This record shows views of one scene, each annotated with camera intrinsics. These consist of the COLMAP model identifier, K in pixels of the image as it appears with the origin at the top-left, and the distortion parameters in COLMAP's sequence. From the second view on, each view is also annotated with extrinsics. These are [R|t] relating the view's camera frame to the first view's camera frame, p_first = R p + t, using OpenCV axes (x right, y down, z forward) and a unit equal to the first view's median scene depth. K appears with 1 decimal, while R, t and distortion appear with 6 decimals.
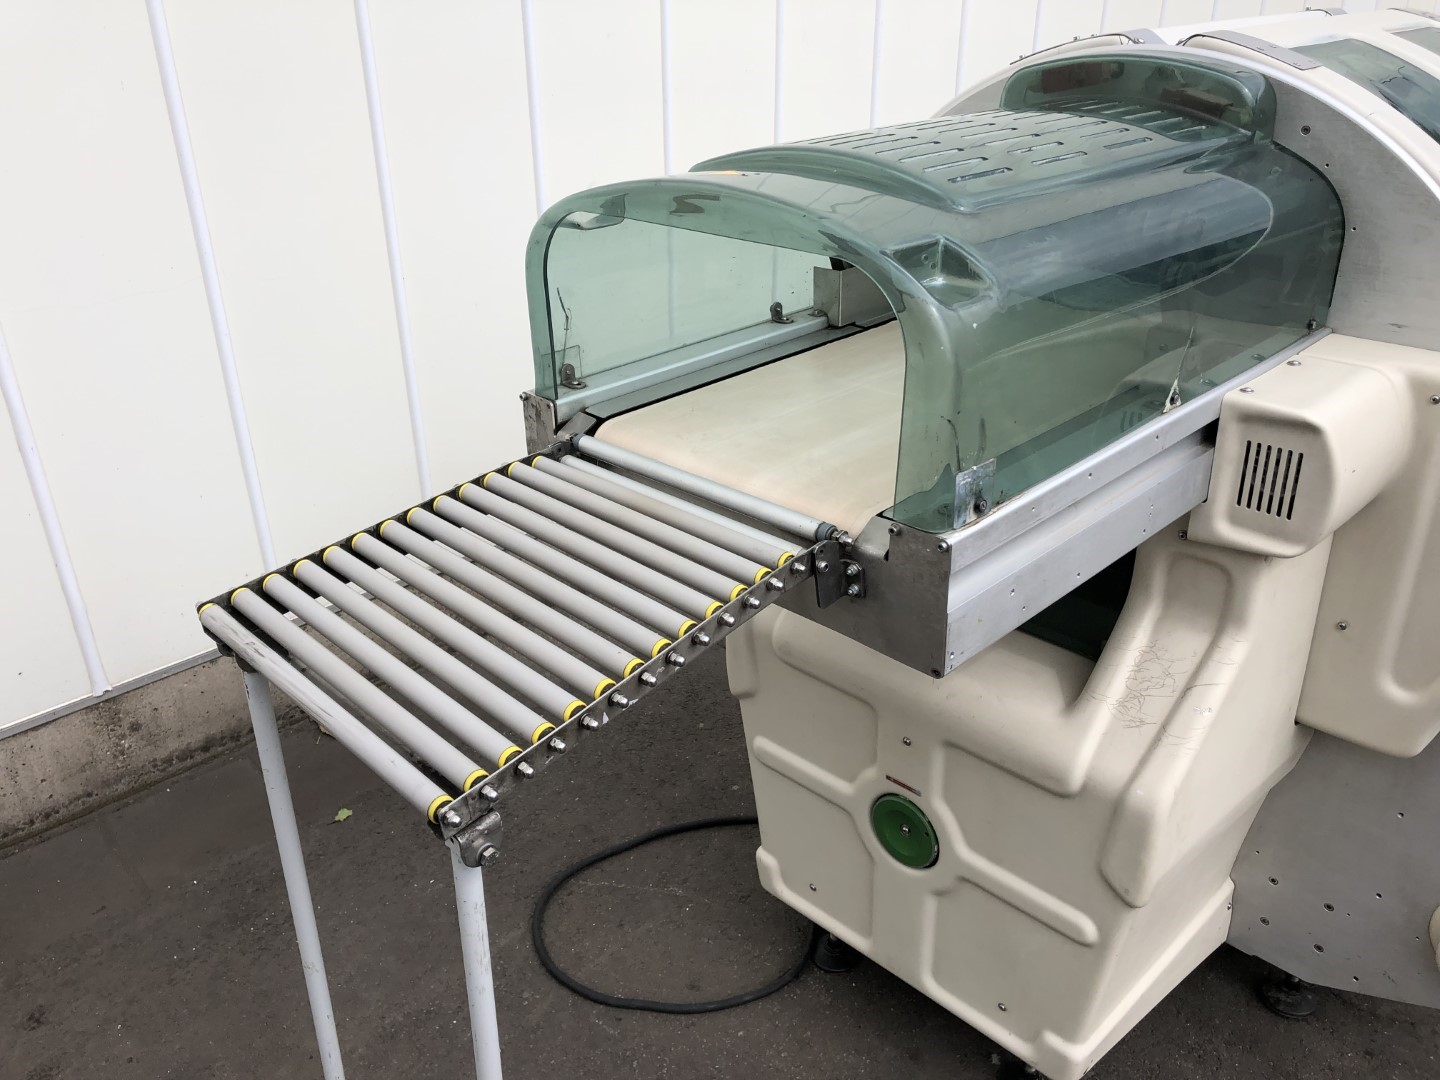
lens RADIAL K [[1174.7, 0, 715.4], [0, 1174.7, 530.3], [0, 0, 1]] dist [0.016705, -0.005510]
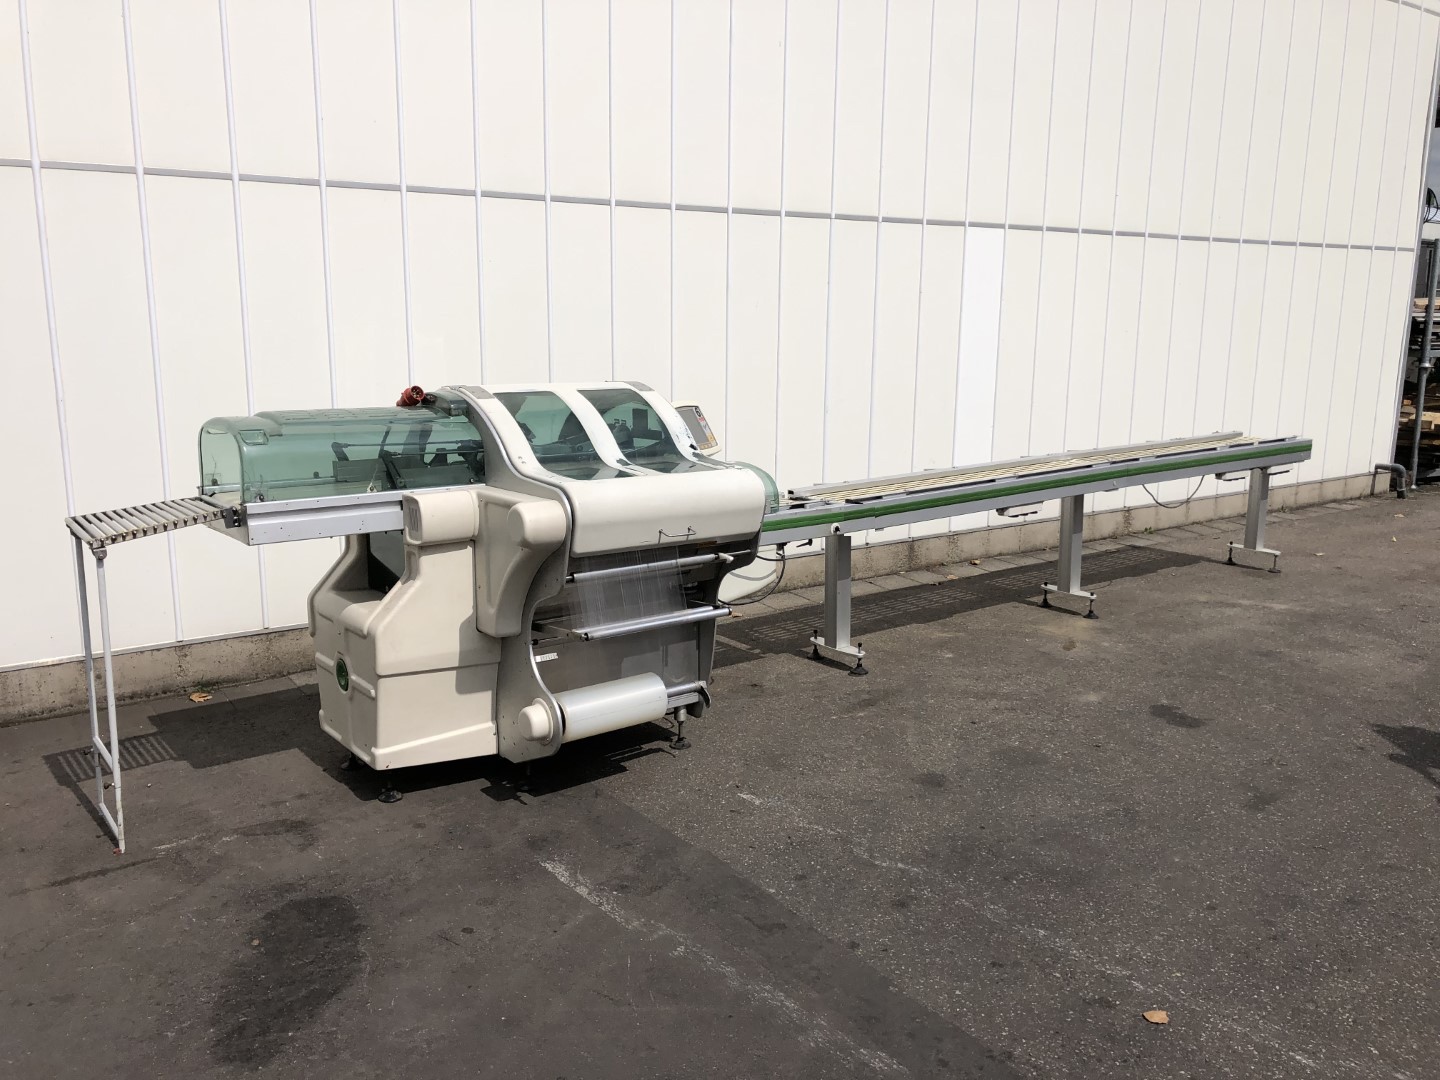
lens RADIAL K [[1174.7, 0, 715.4], [0, 1174.7, 530.3], [0, 0, 1]] dist [0.016705, -0.005510]
pose [[0.989850, 0.042439, -0.135633, 1.470683], [-0.078085, 0.959818, -0.269541, 0.661183], [0.118744, 0.277396, 0.953389, -1.612474]]
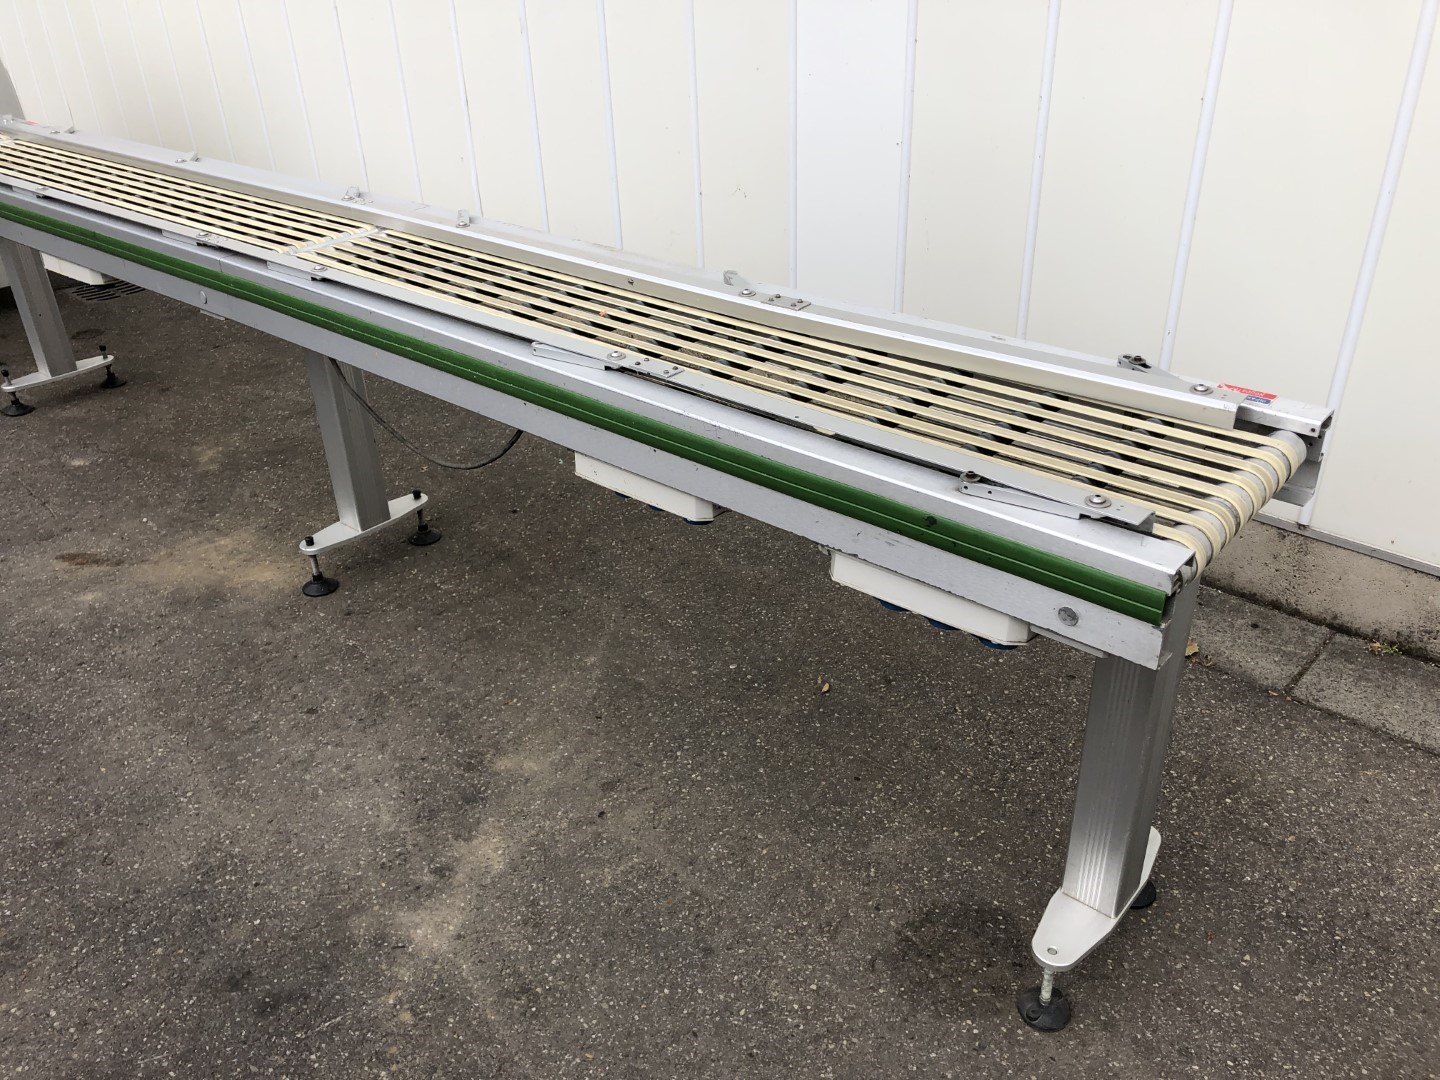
lens RADIAL K [[1181.0, 0, 724.1], [0, 1181.0, 531.9], [0, 0, 1]] dist [0.011245, 0.010418]
pose [[0.073335, 0.498209, -0.863950, 4.059606], [-0.419201, 0.801438, 0.426577, -1.589709], [0.904927, 0.330885, 0.267623, 3.053231]]
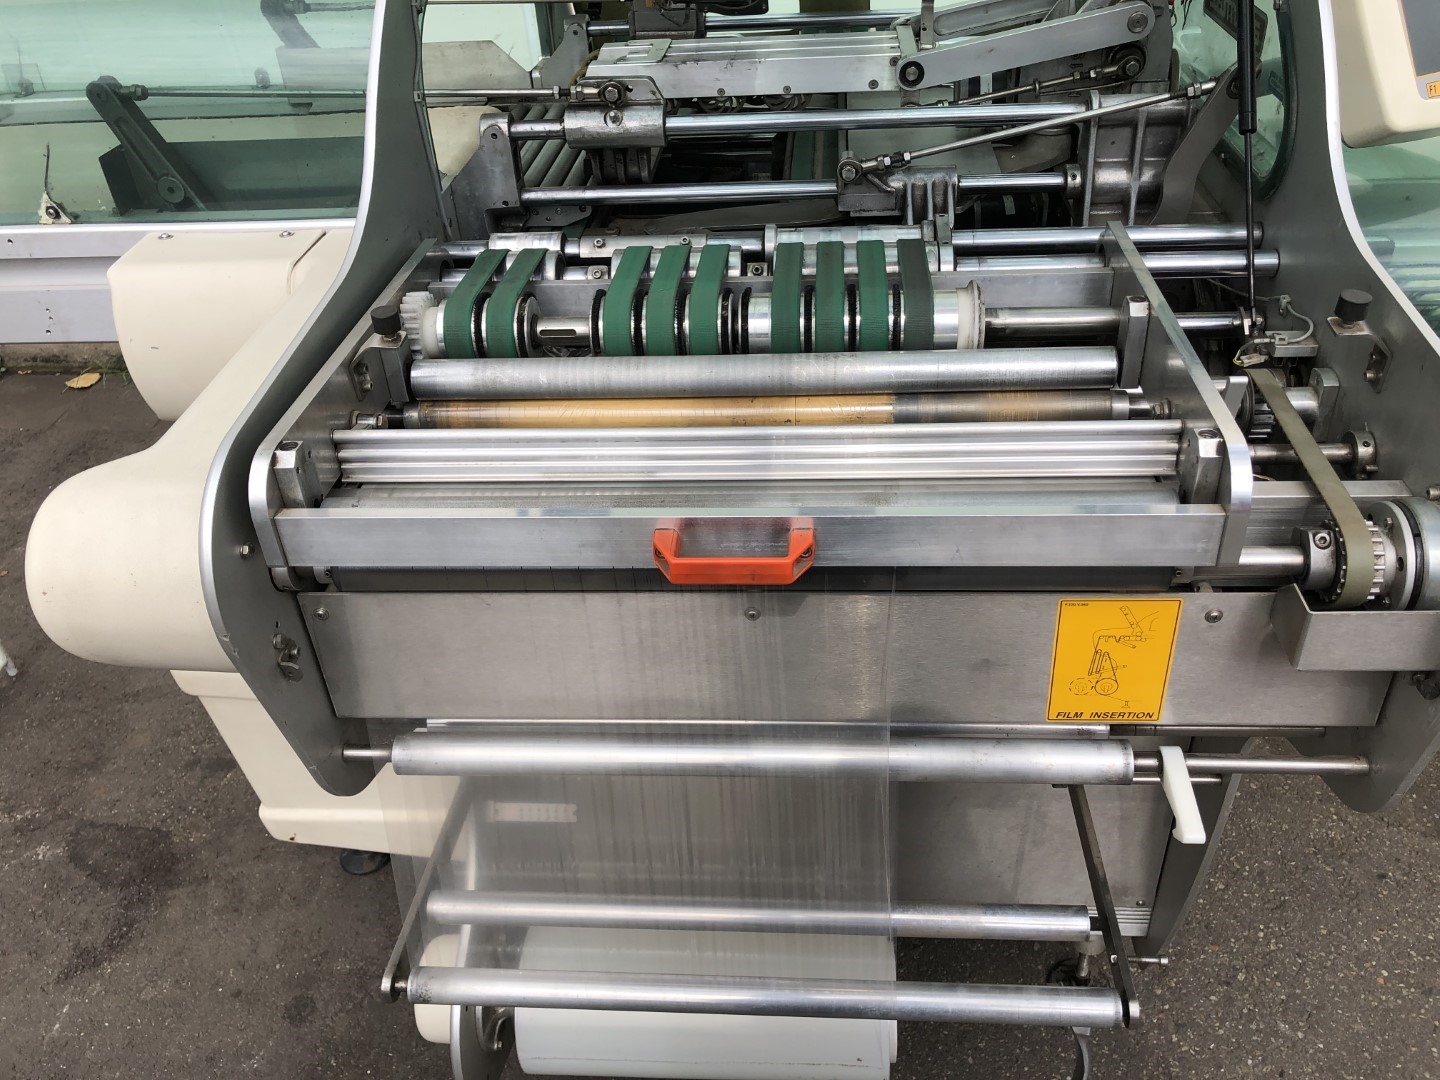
lens RADIAL K [[1181.0, 0, 724.1], [0, 1181.0, 531.9], [0, 0, 1]] dist [0.011245, 0.010418]
pose [[0.655952, 0.417244, -0.628994, 1.281279], [-0.289199, 0.908660, 0.301167, -0.281237], [0.697202, -0.015647, 0.716704, 0.546726]]
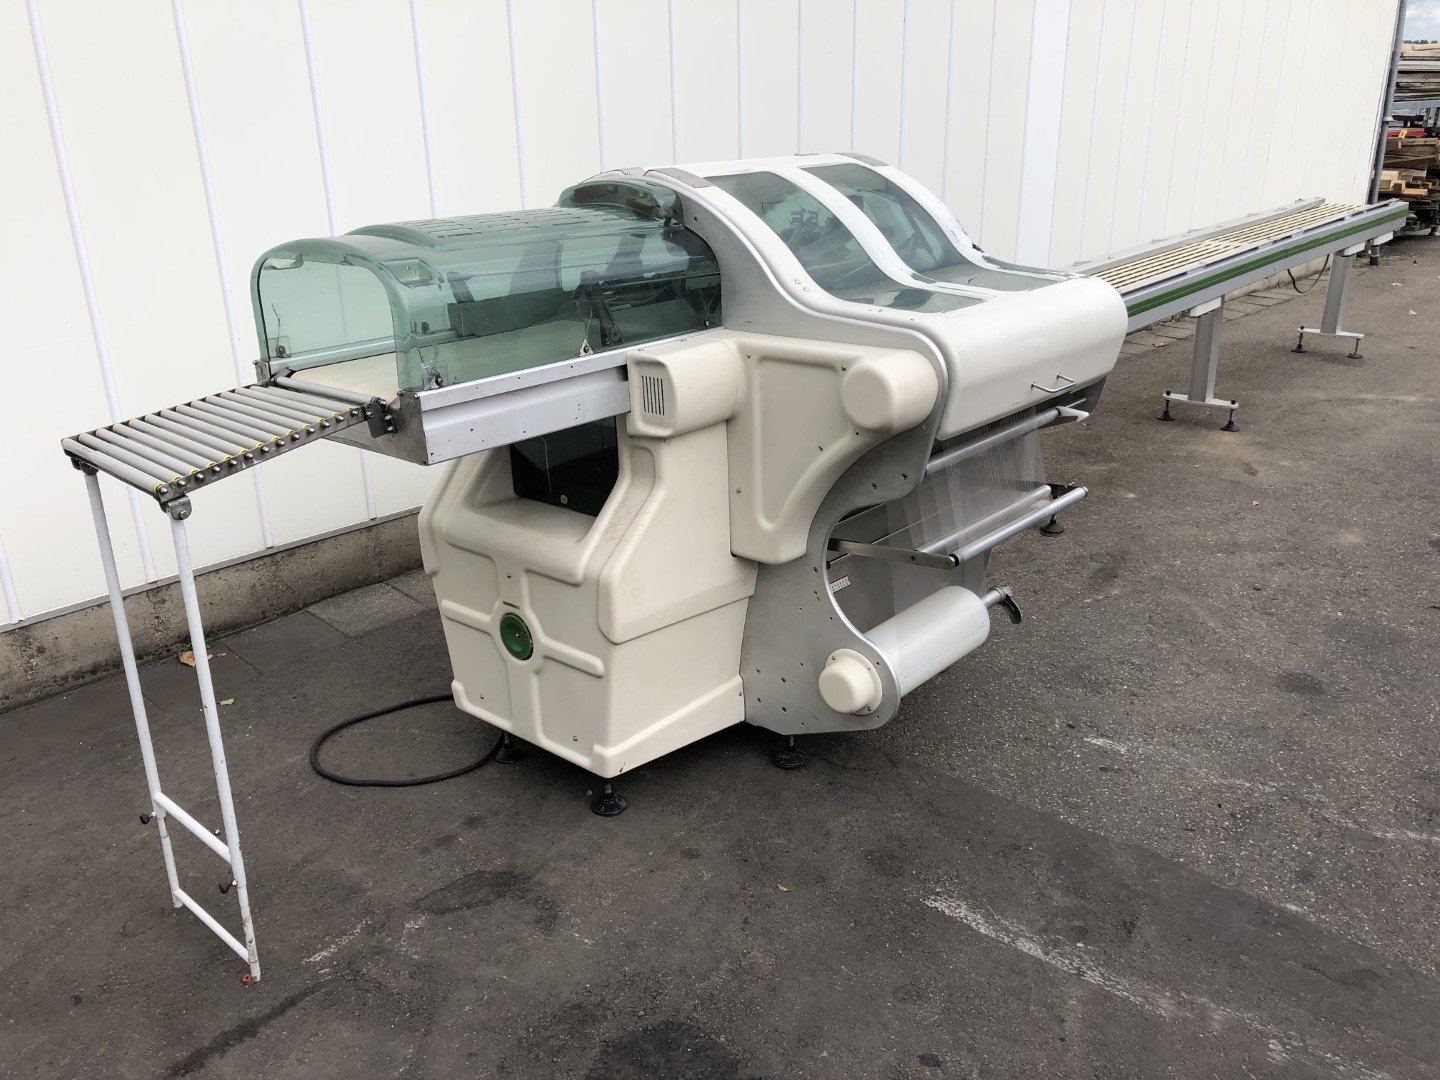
lens RADIAL K [[1173.9, 0, 720.0], [0, 1173.9, 540.0], [0, 0, 1]] dist [0.042534, -0.056918]
pose [[0.998371, -0.028807, 0.049249, 0.421708], [0.033601, 0.994474, -0.099465, 0.336750], [-0.046111, 0.100958, 0.993822, -0.763316]]
